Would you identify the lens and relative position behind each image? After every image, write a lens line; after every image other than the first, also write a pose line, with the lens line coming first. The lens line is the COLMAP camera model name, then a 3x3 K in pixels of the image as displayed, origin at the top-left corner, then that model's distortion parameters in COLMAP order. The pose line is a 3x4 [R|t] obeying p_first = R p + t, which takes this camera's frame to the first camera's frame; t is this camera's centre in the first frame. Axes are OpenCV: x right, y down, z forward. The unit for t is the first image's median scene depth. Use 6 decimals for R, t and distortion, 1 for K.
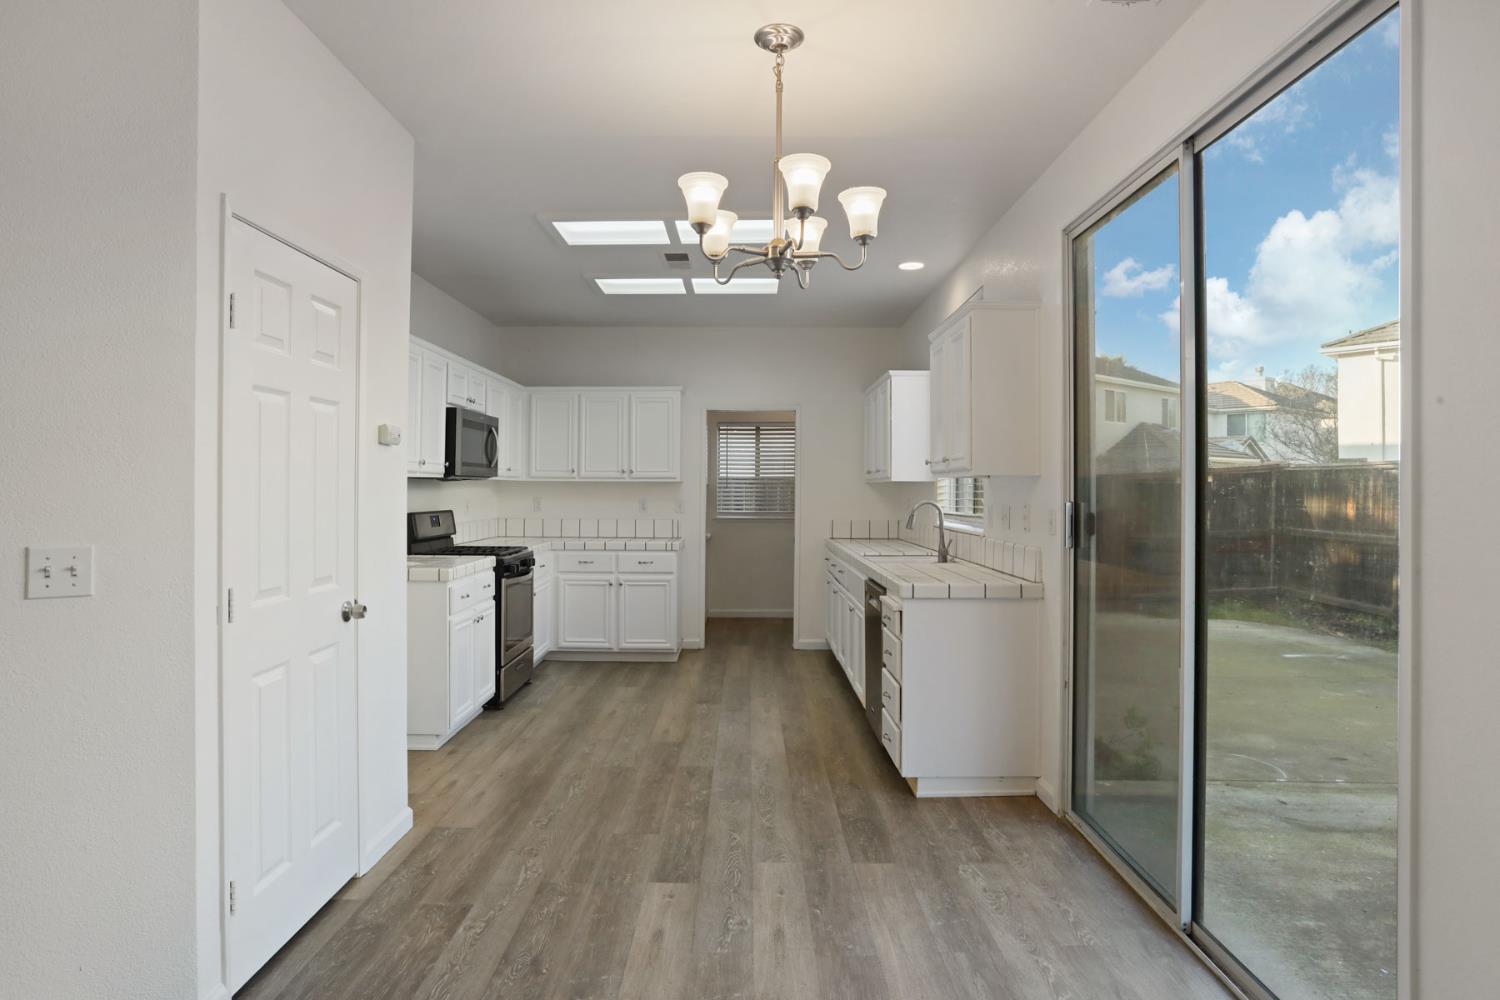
lens RADIAL K [[828.8, 0, 744.2], [0, 828.8, 475.2], [0, 0, 1]] dist [-0.053916, 0.000819]
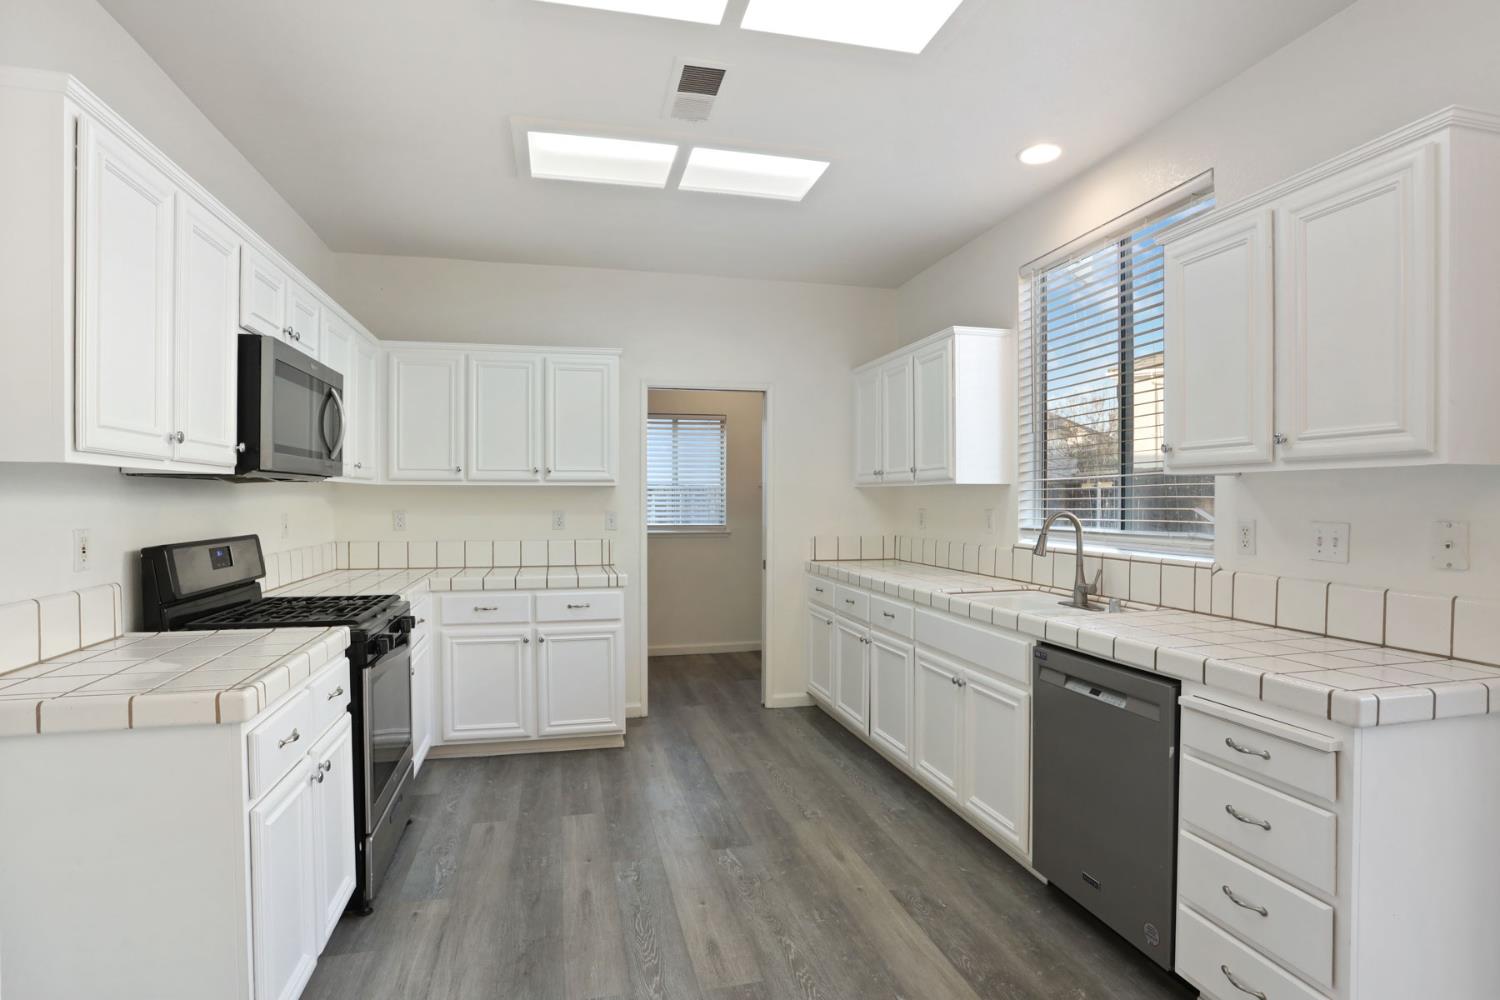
lens RADIAL K [[734.2, 0, 736.7], [0, 734.2, 507.1], [0, 0, 1]] dist [-0.070641, 0.025649]
pose [[0.971254, -0.006939, 0.237945, -0.172389], [-0.000253, 0.999544, 0.030180, 0.009627], [-0.238046, -0.029372, 0.970810, 0.506451]]
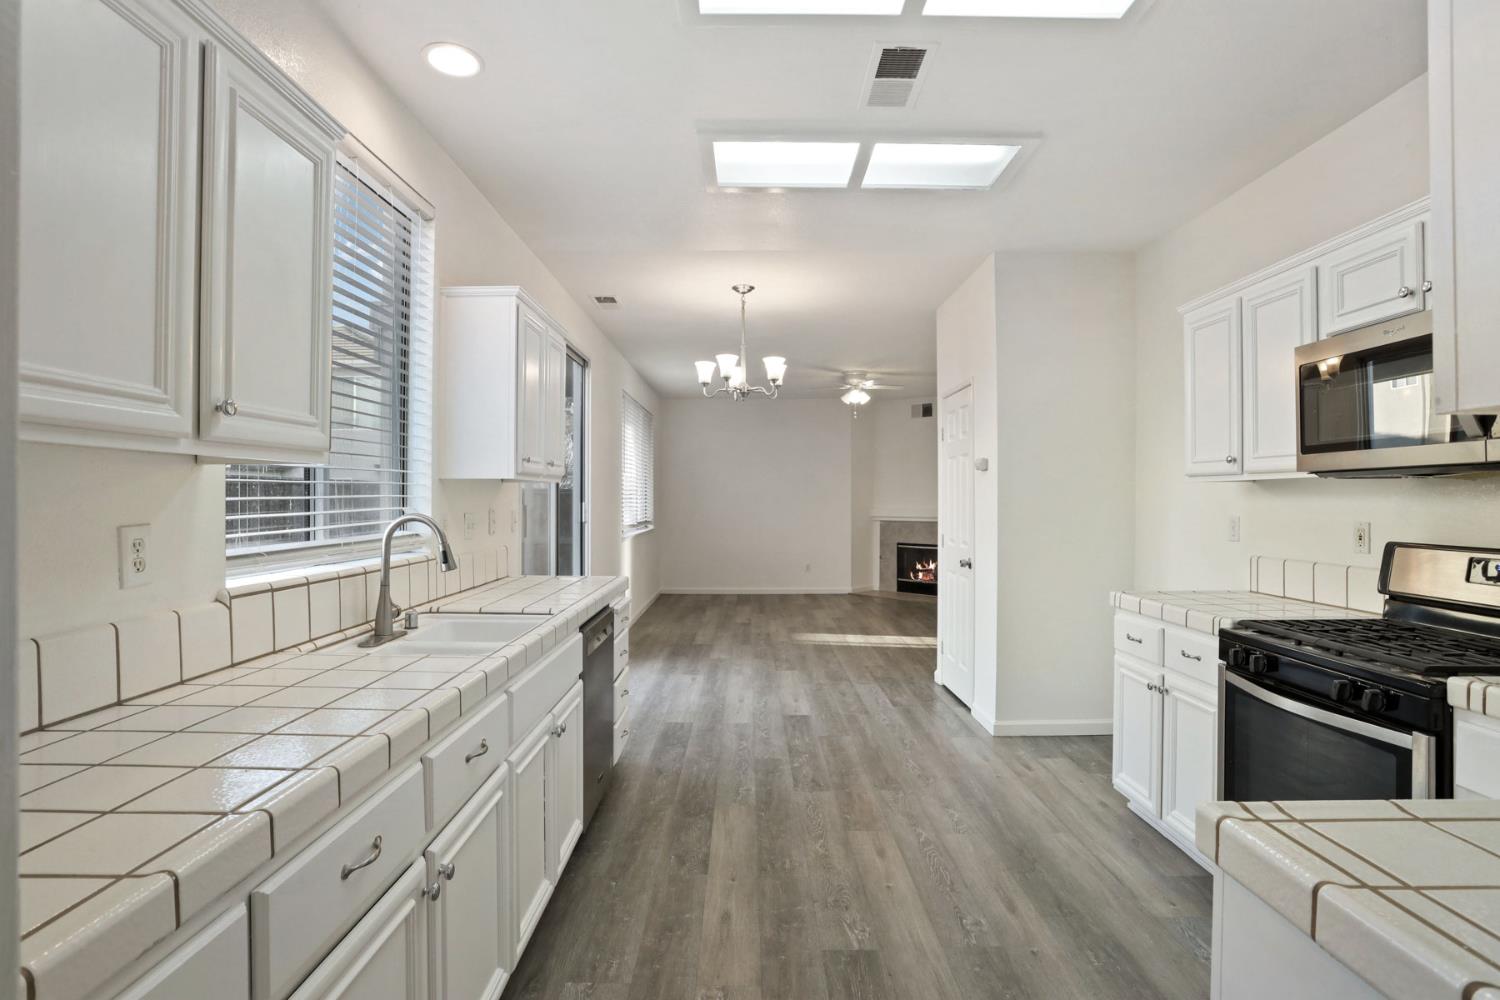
lens RADIAL K [[756.9, 0, 750.0], [0, 756.9, 500.0], [0, 0, 1]] dist [-0.060068, 0.023954]
pose [[-0.999954, -0.006005, -0.007538, 0.018263], [-0.005882, 0.999852, -0.016160, 0.027877], [0.007633, -0.016115, -0.999841, 1.481859]]
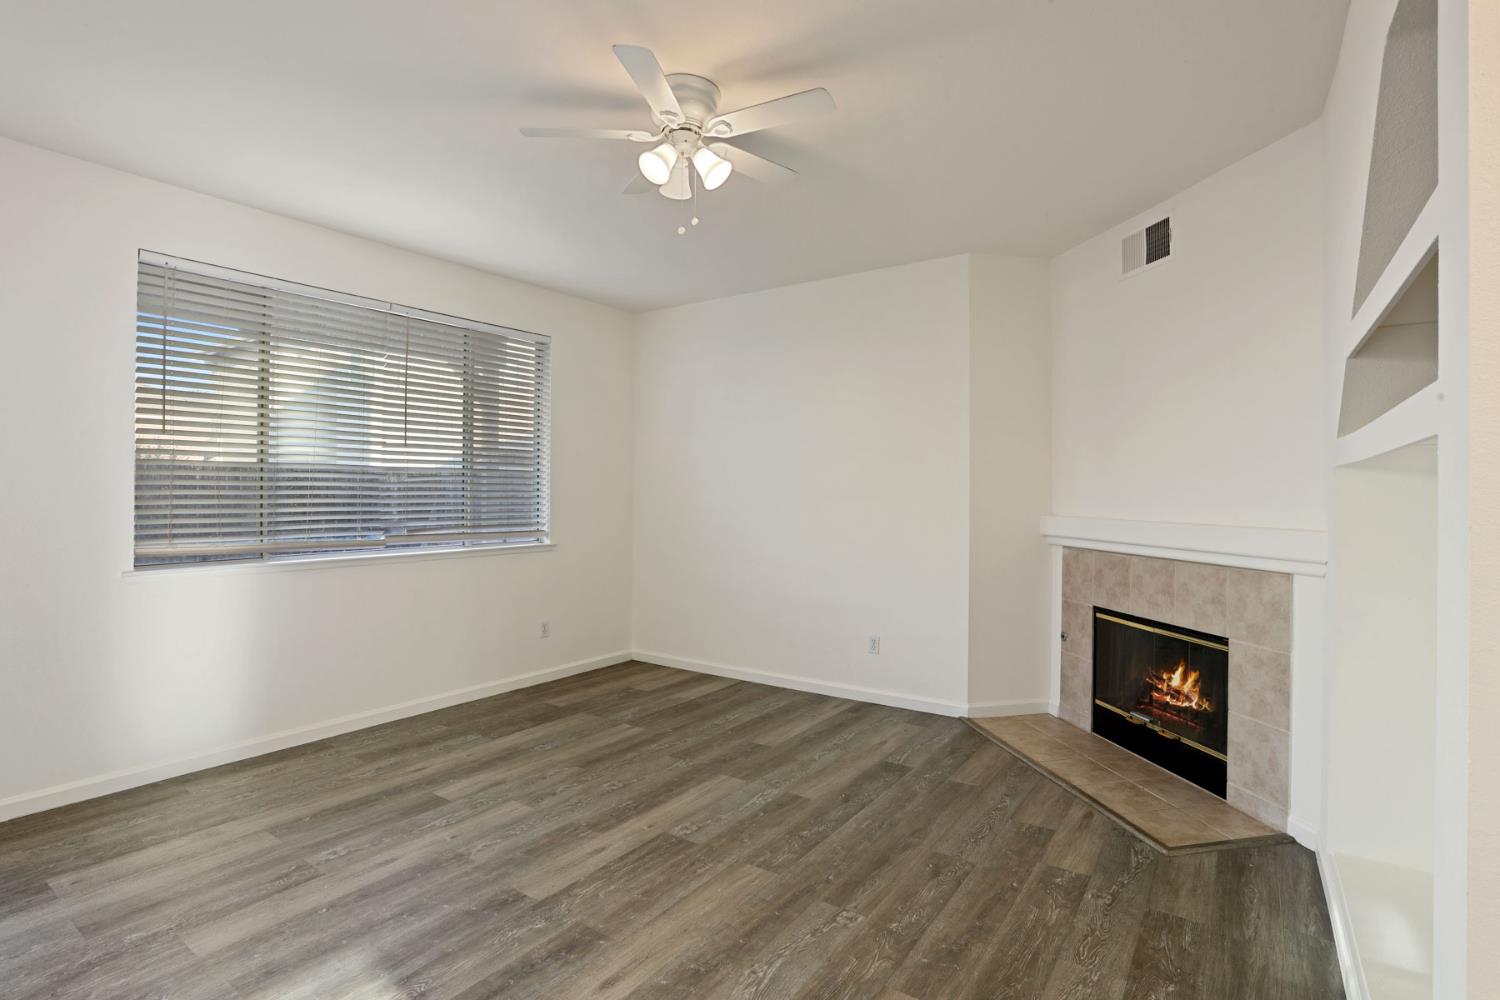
lens RADIAL K [[724.7, 0, 750.0], [0, 724.7, 500.0], [0, 0, 1]] dist [-0.067928, 0.029580]
pose [[-0.822927, -0.015288, 0.567942, -0.538079], [-0.019488, 0.999809, -0.001324, 0.004804], [-0.567814, -0.012158, -0.823067, 0.214855]]
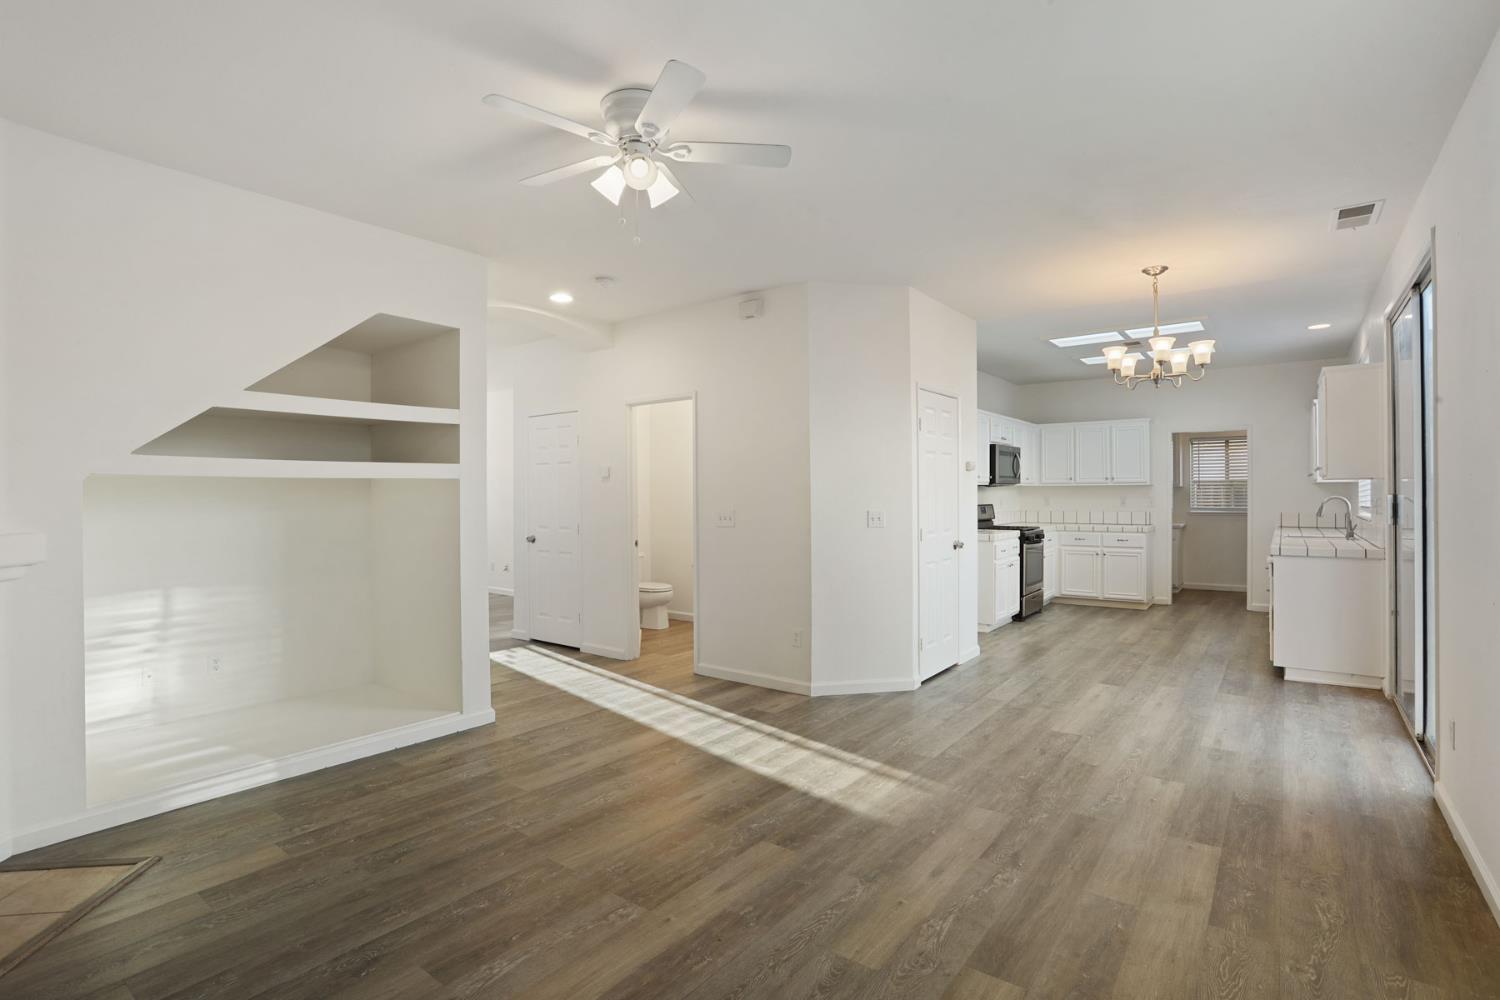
lens RADIAL K [[724.7, 0, 750.0], [0, 724.7, 500.0], [0, 0, 1]] dist [-0.067928, 0.029580]
pose [[0.799216, -0.003591, -0.601033, 0.143779], [0.019557, 0.999608, 0.020033, -0.005365], [0.600725, -0.027765, 0.798973, -0.515176]]
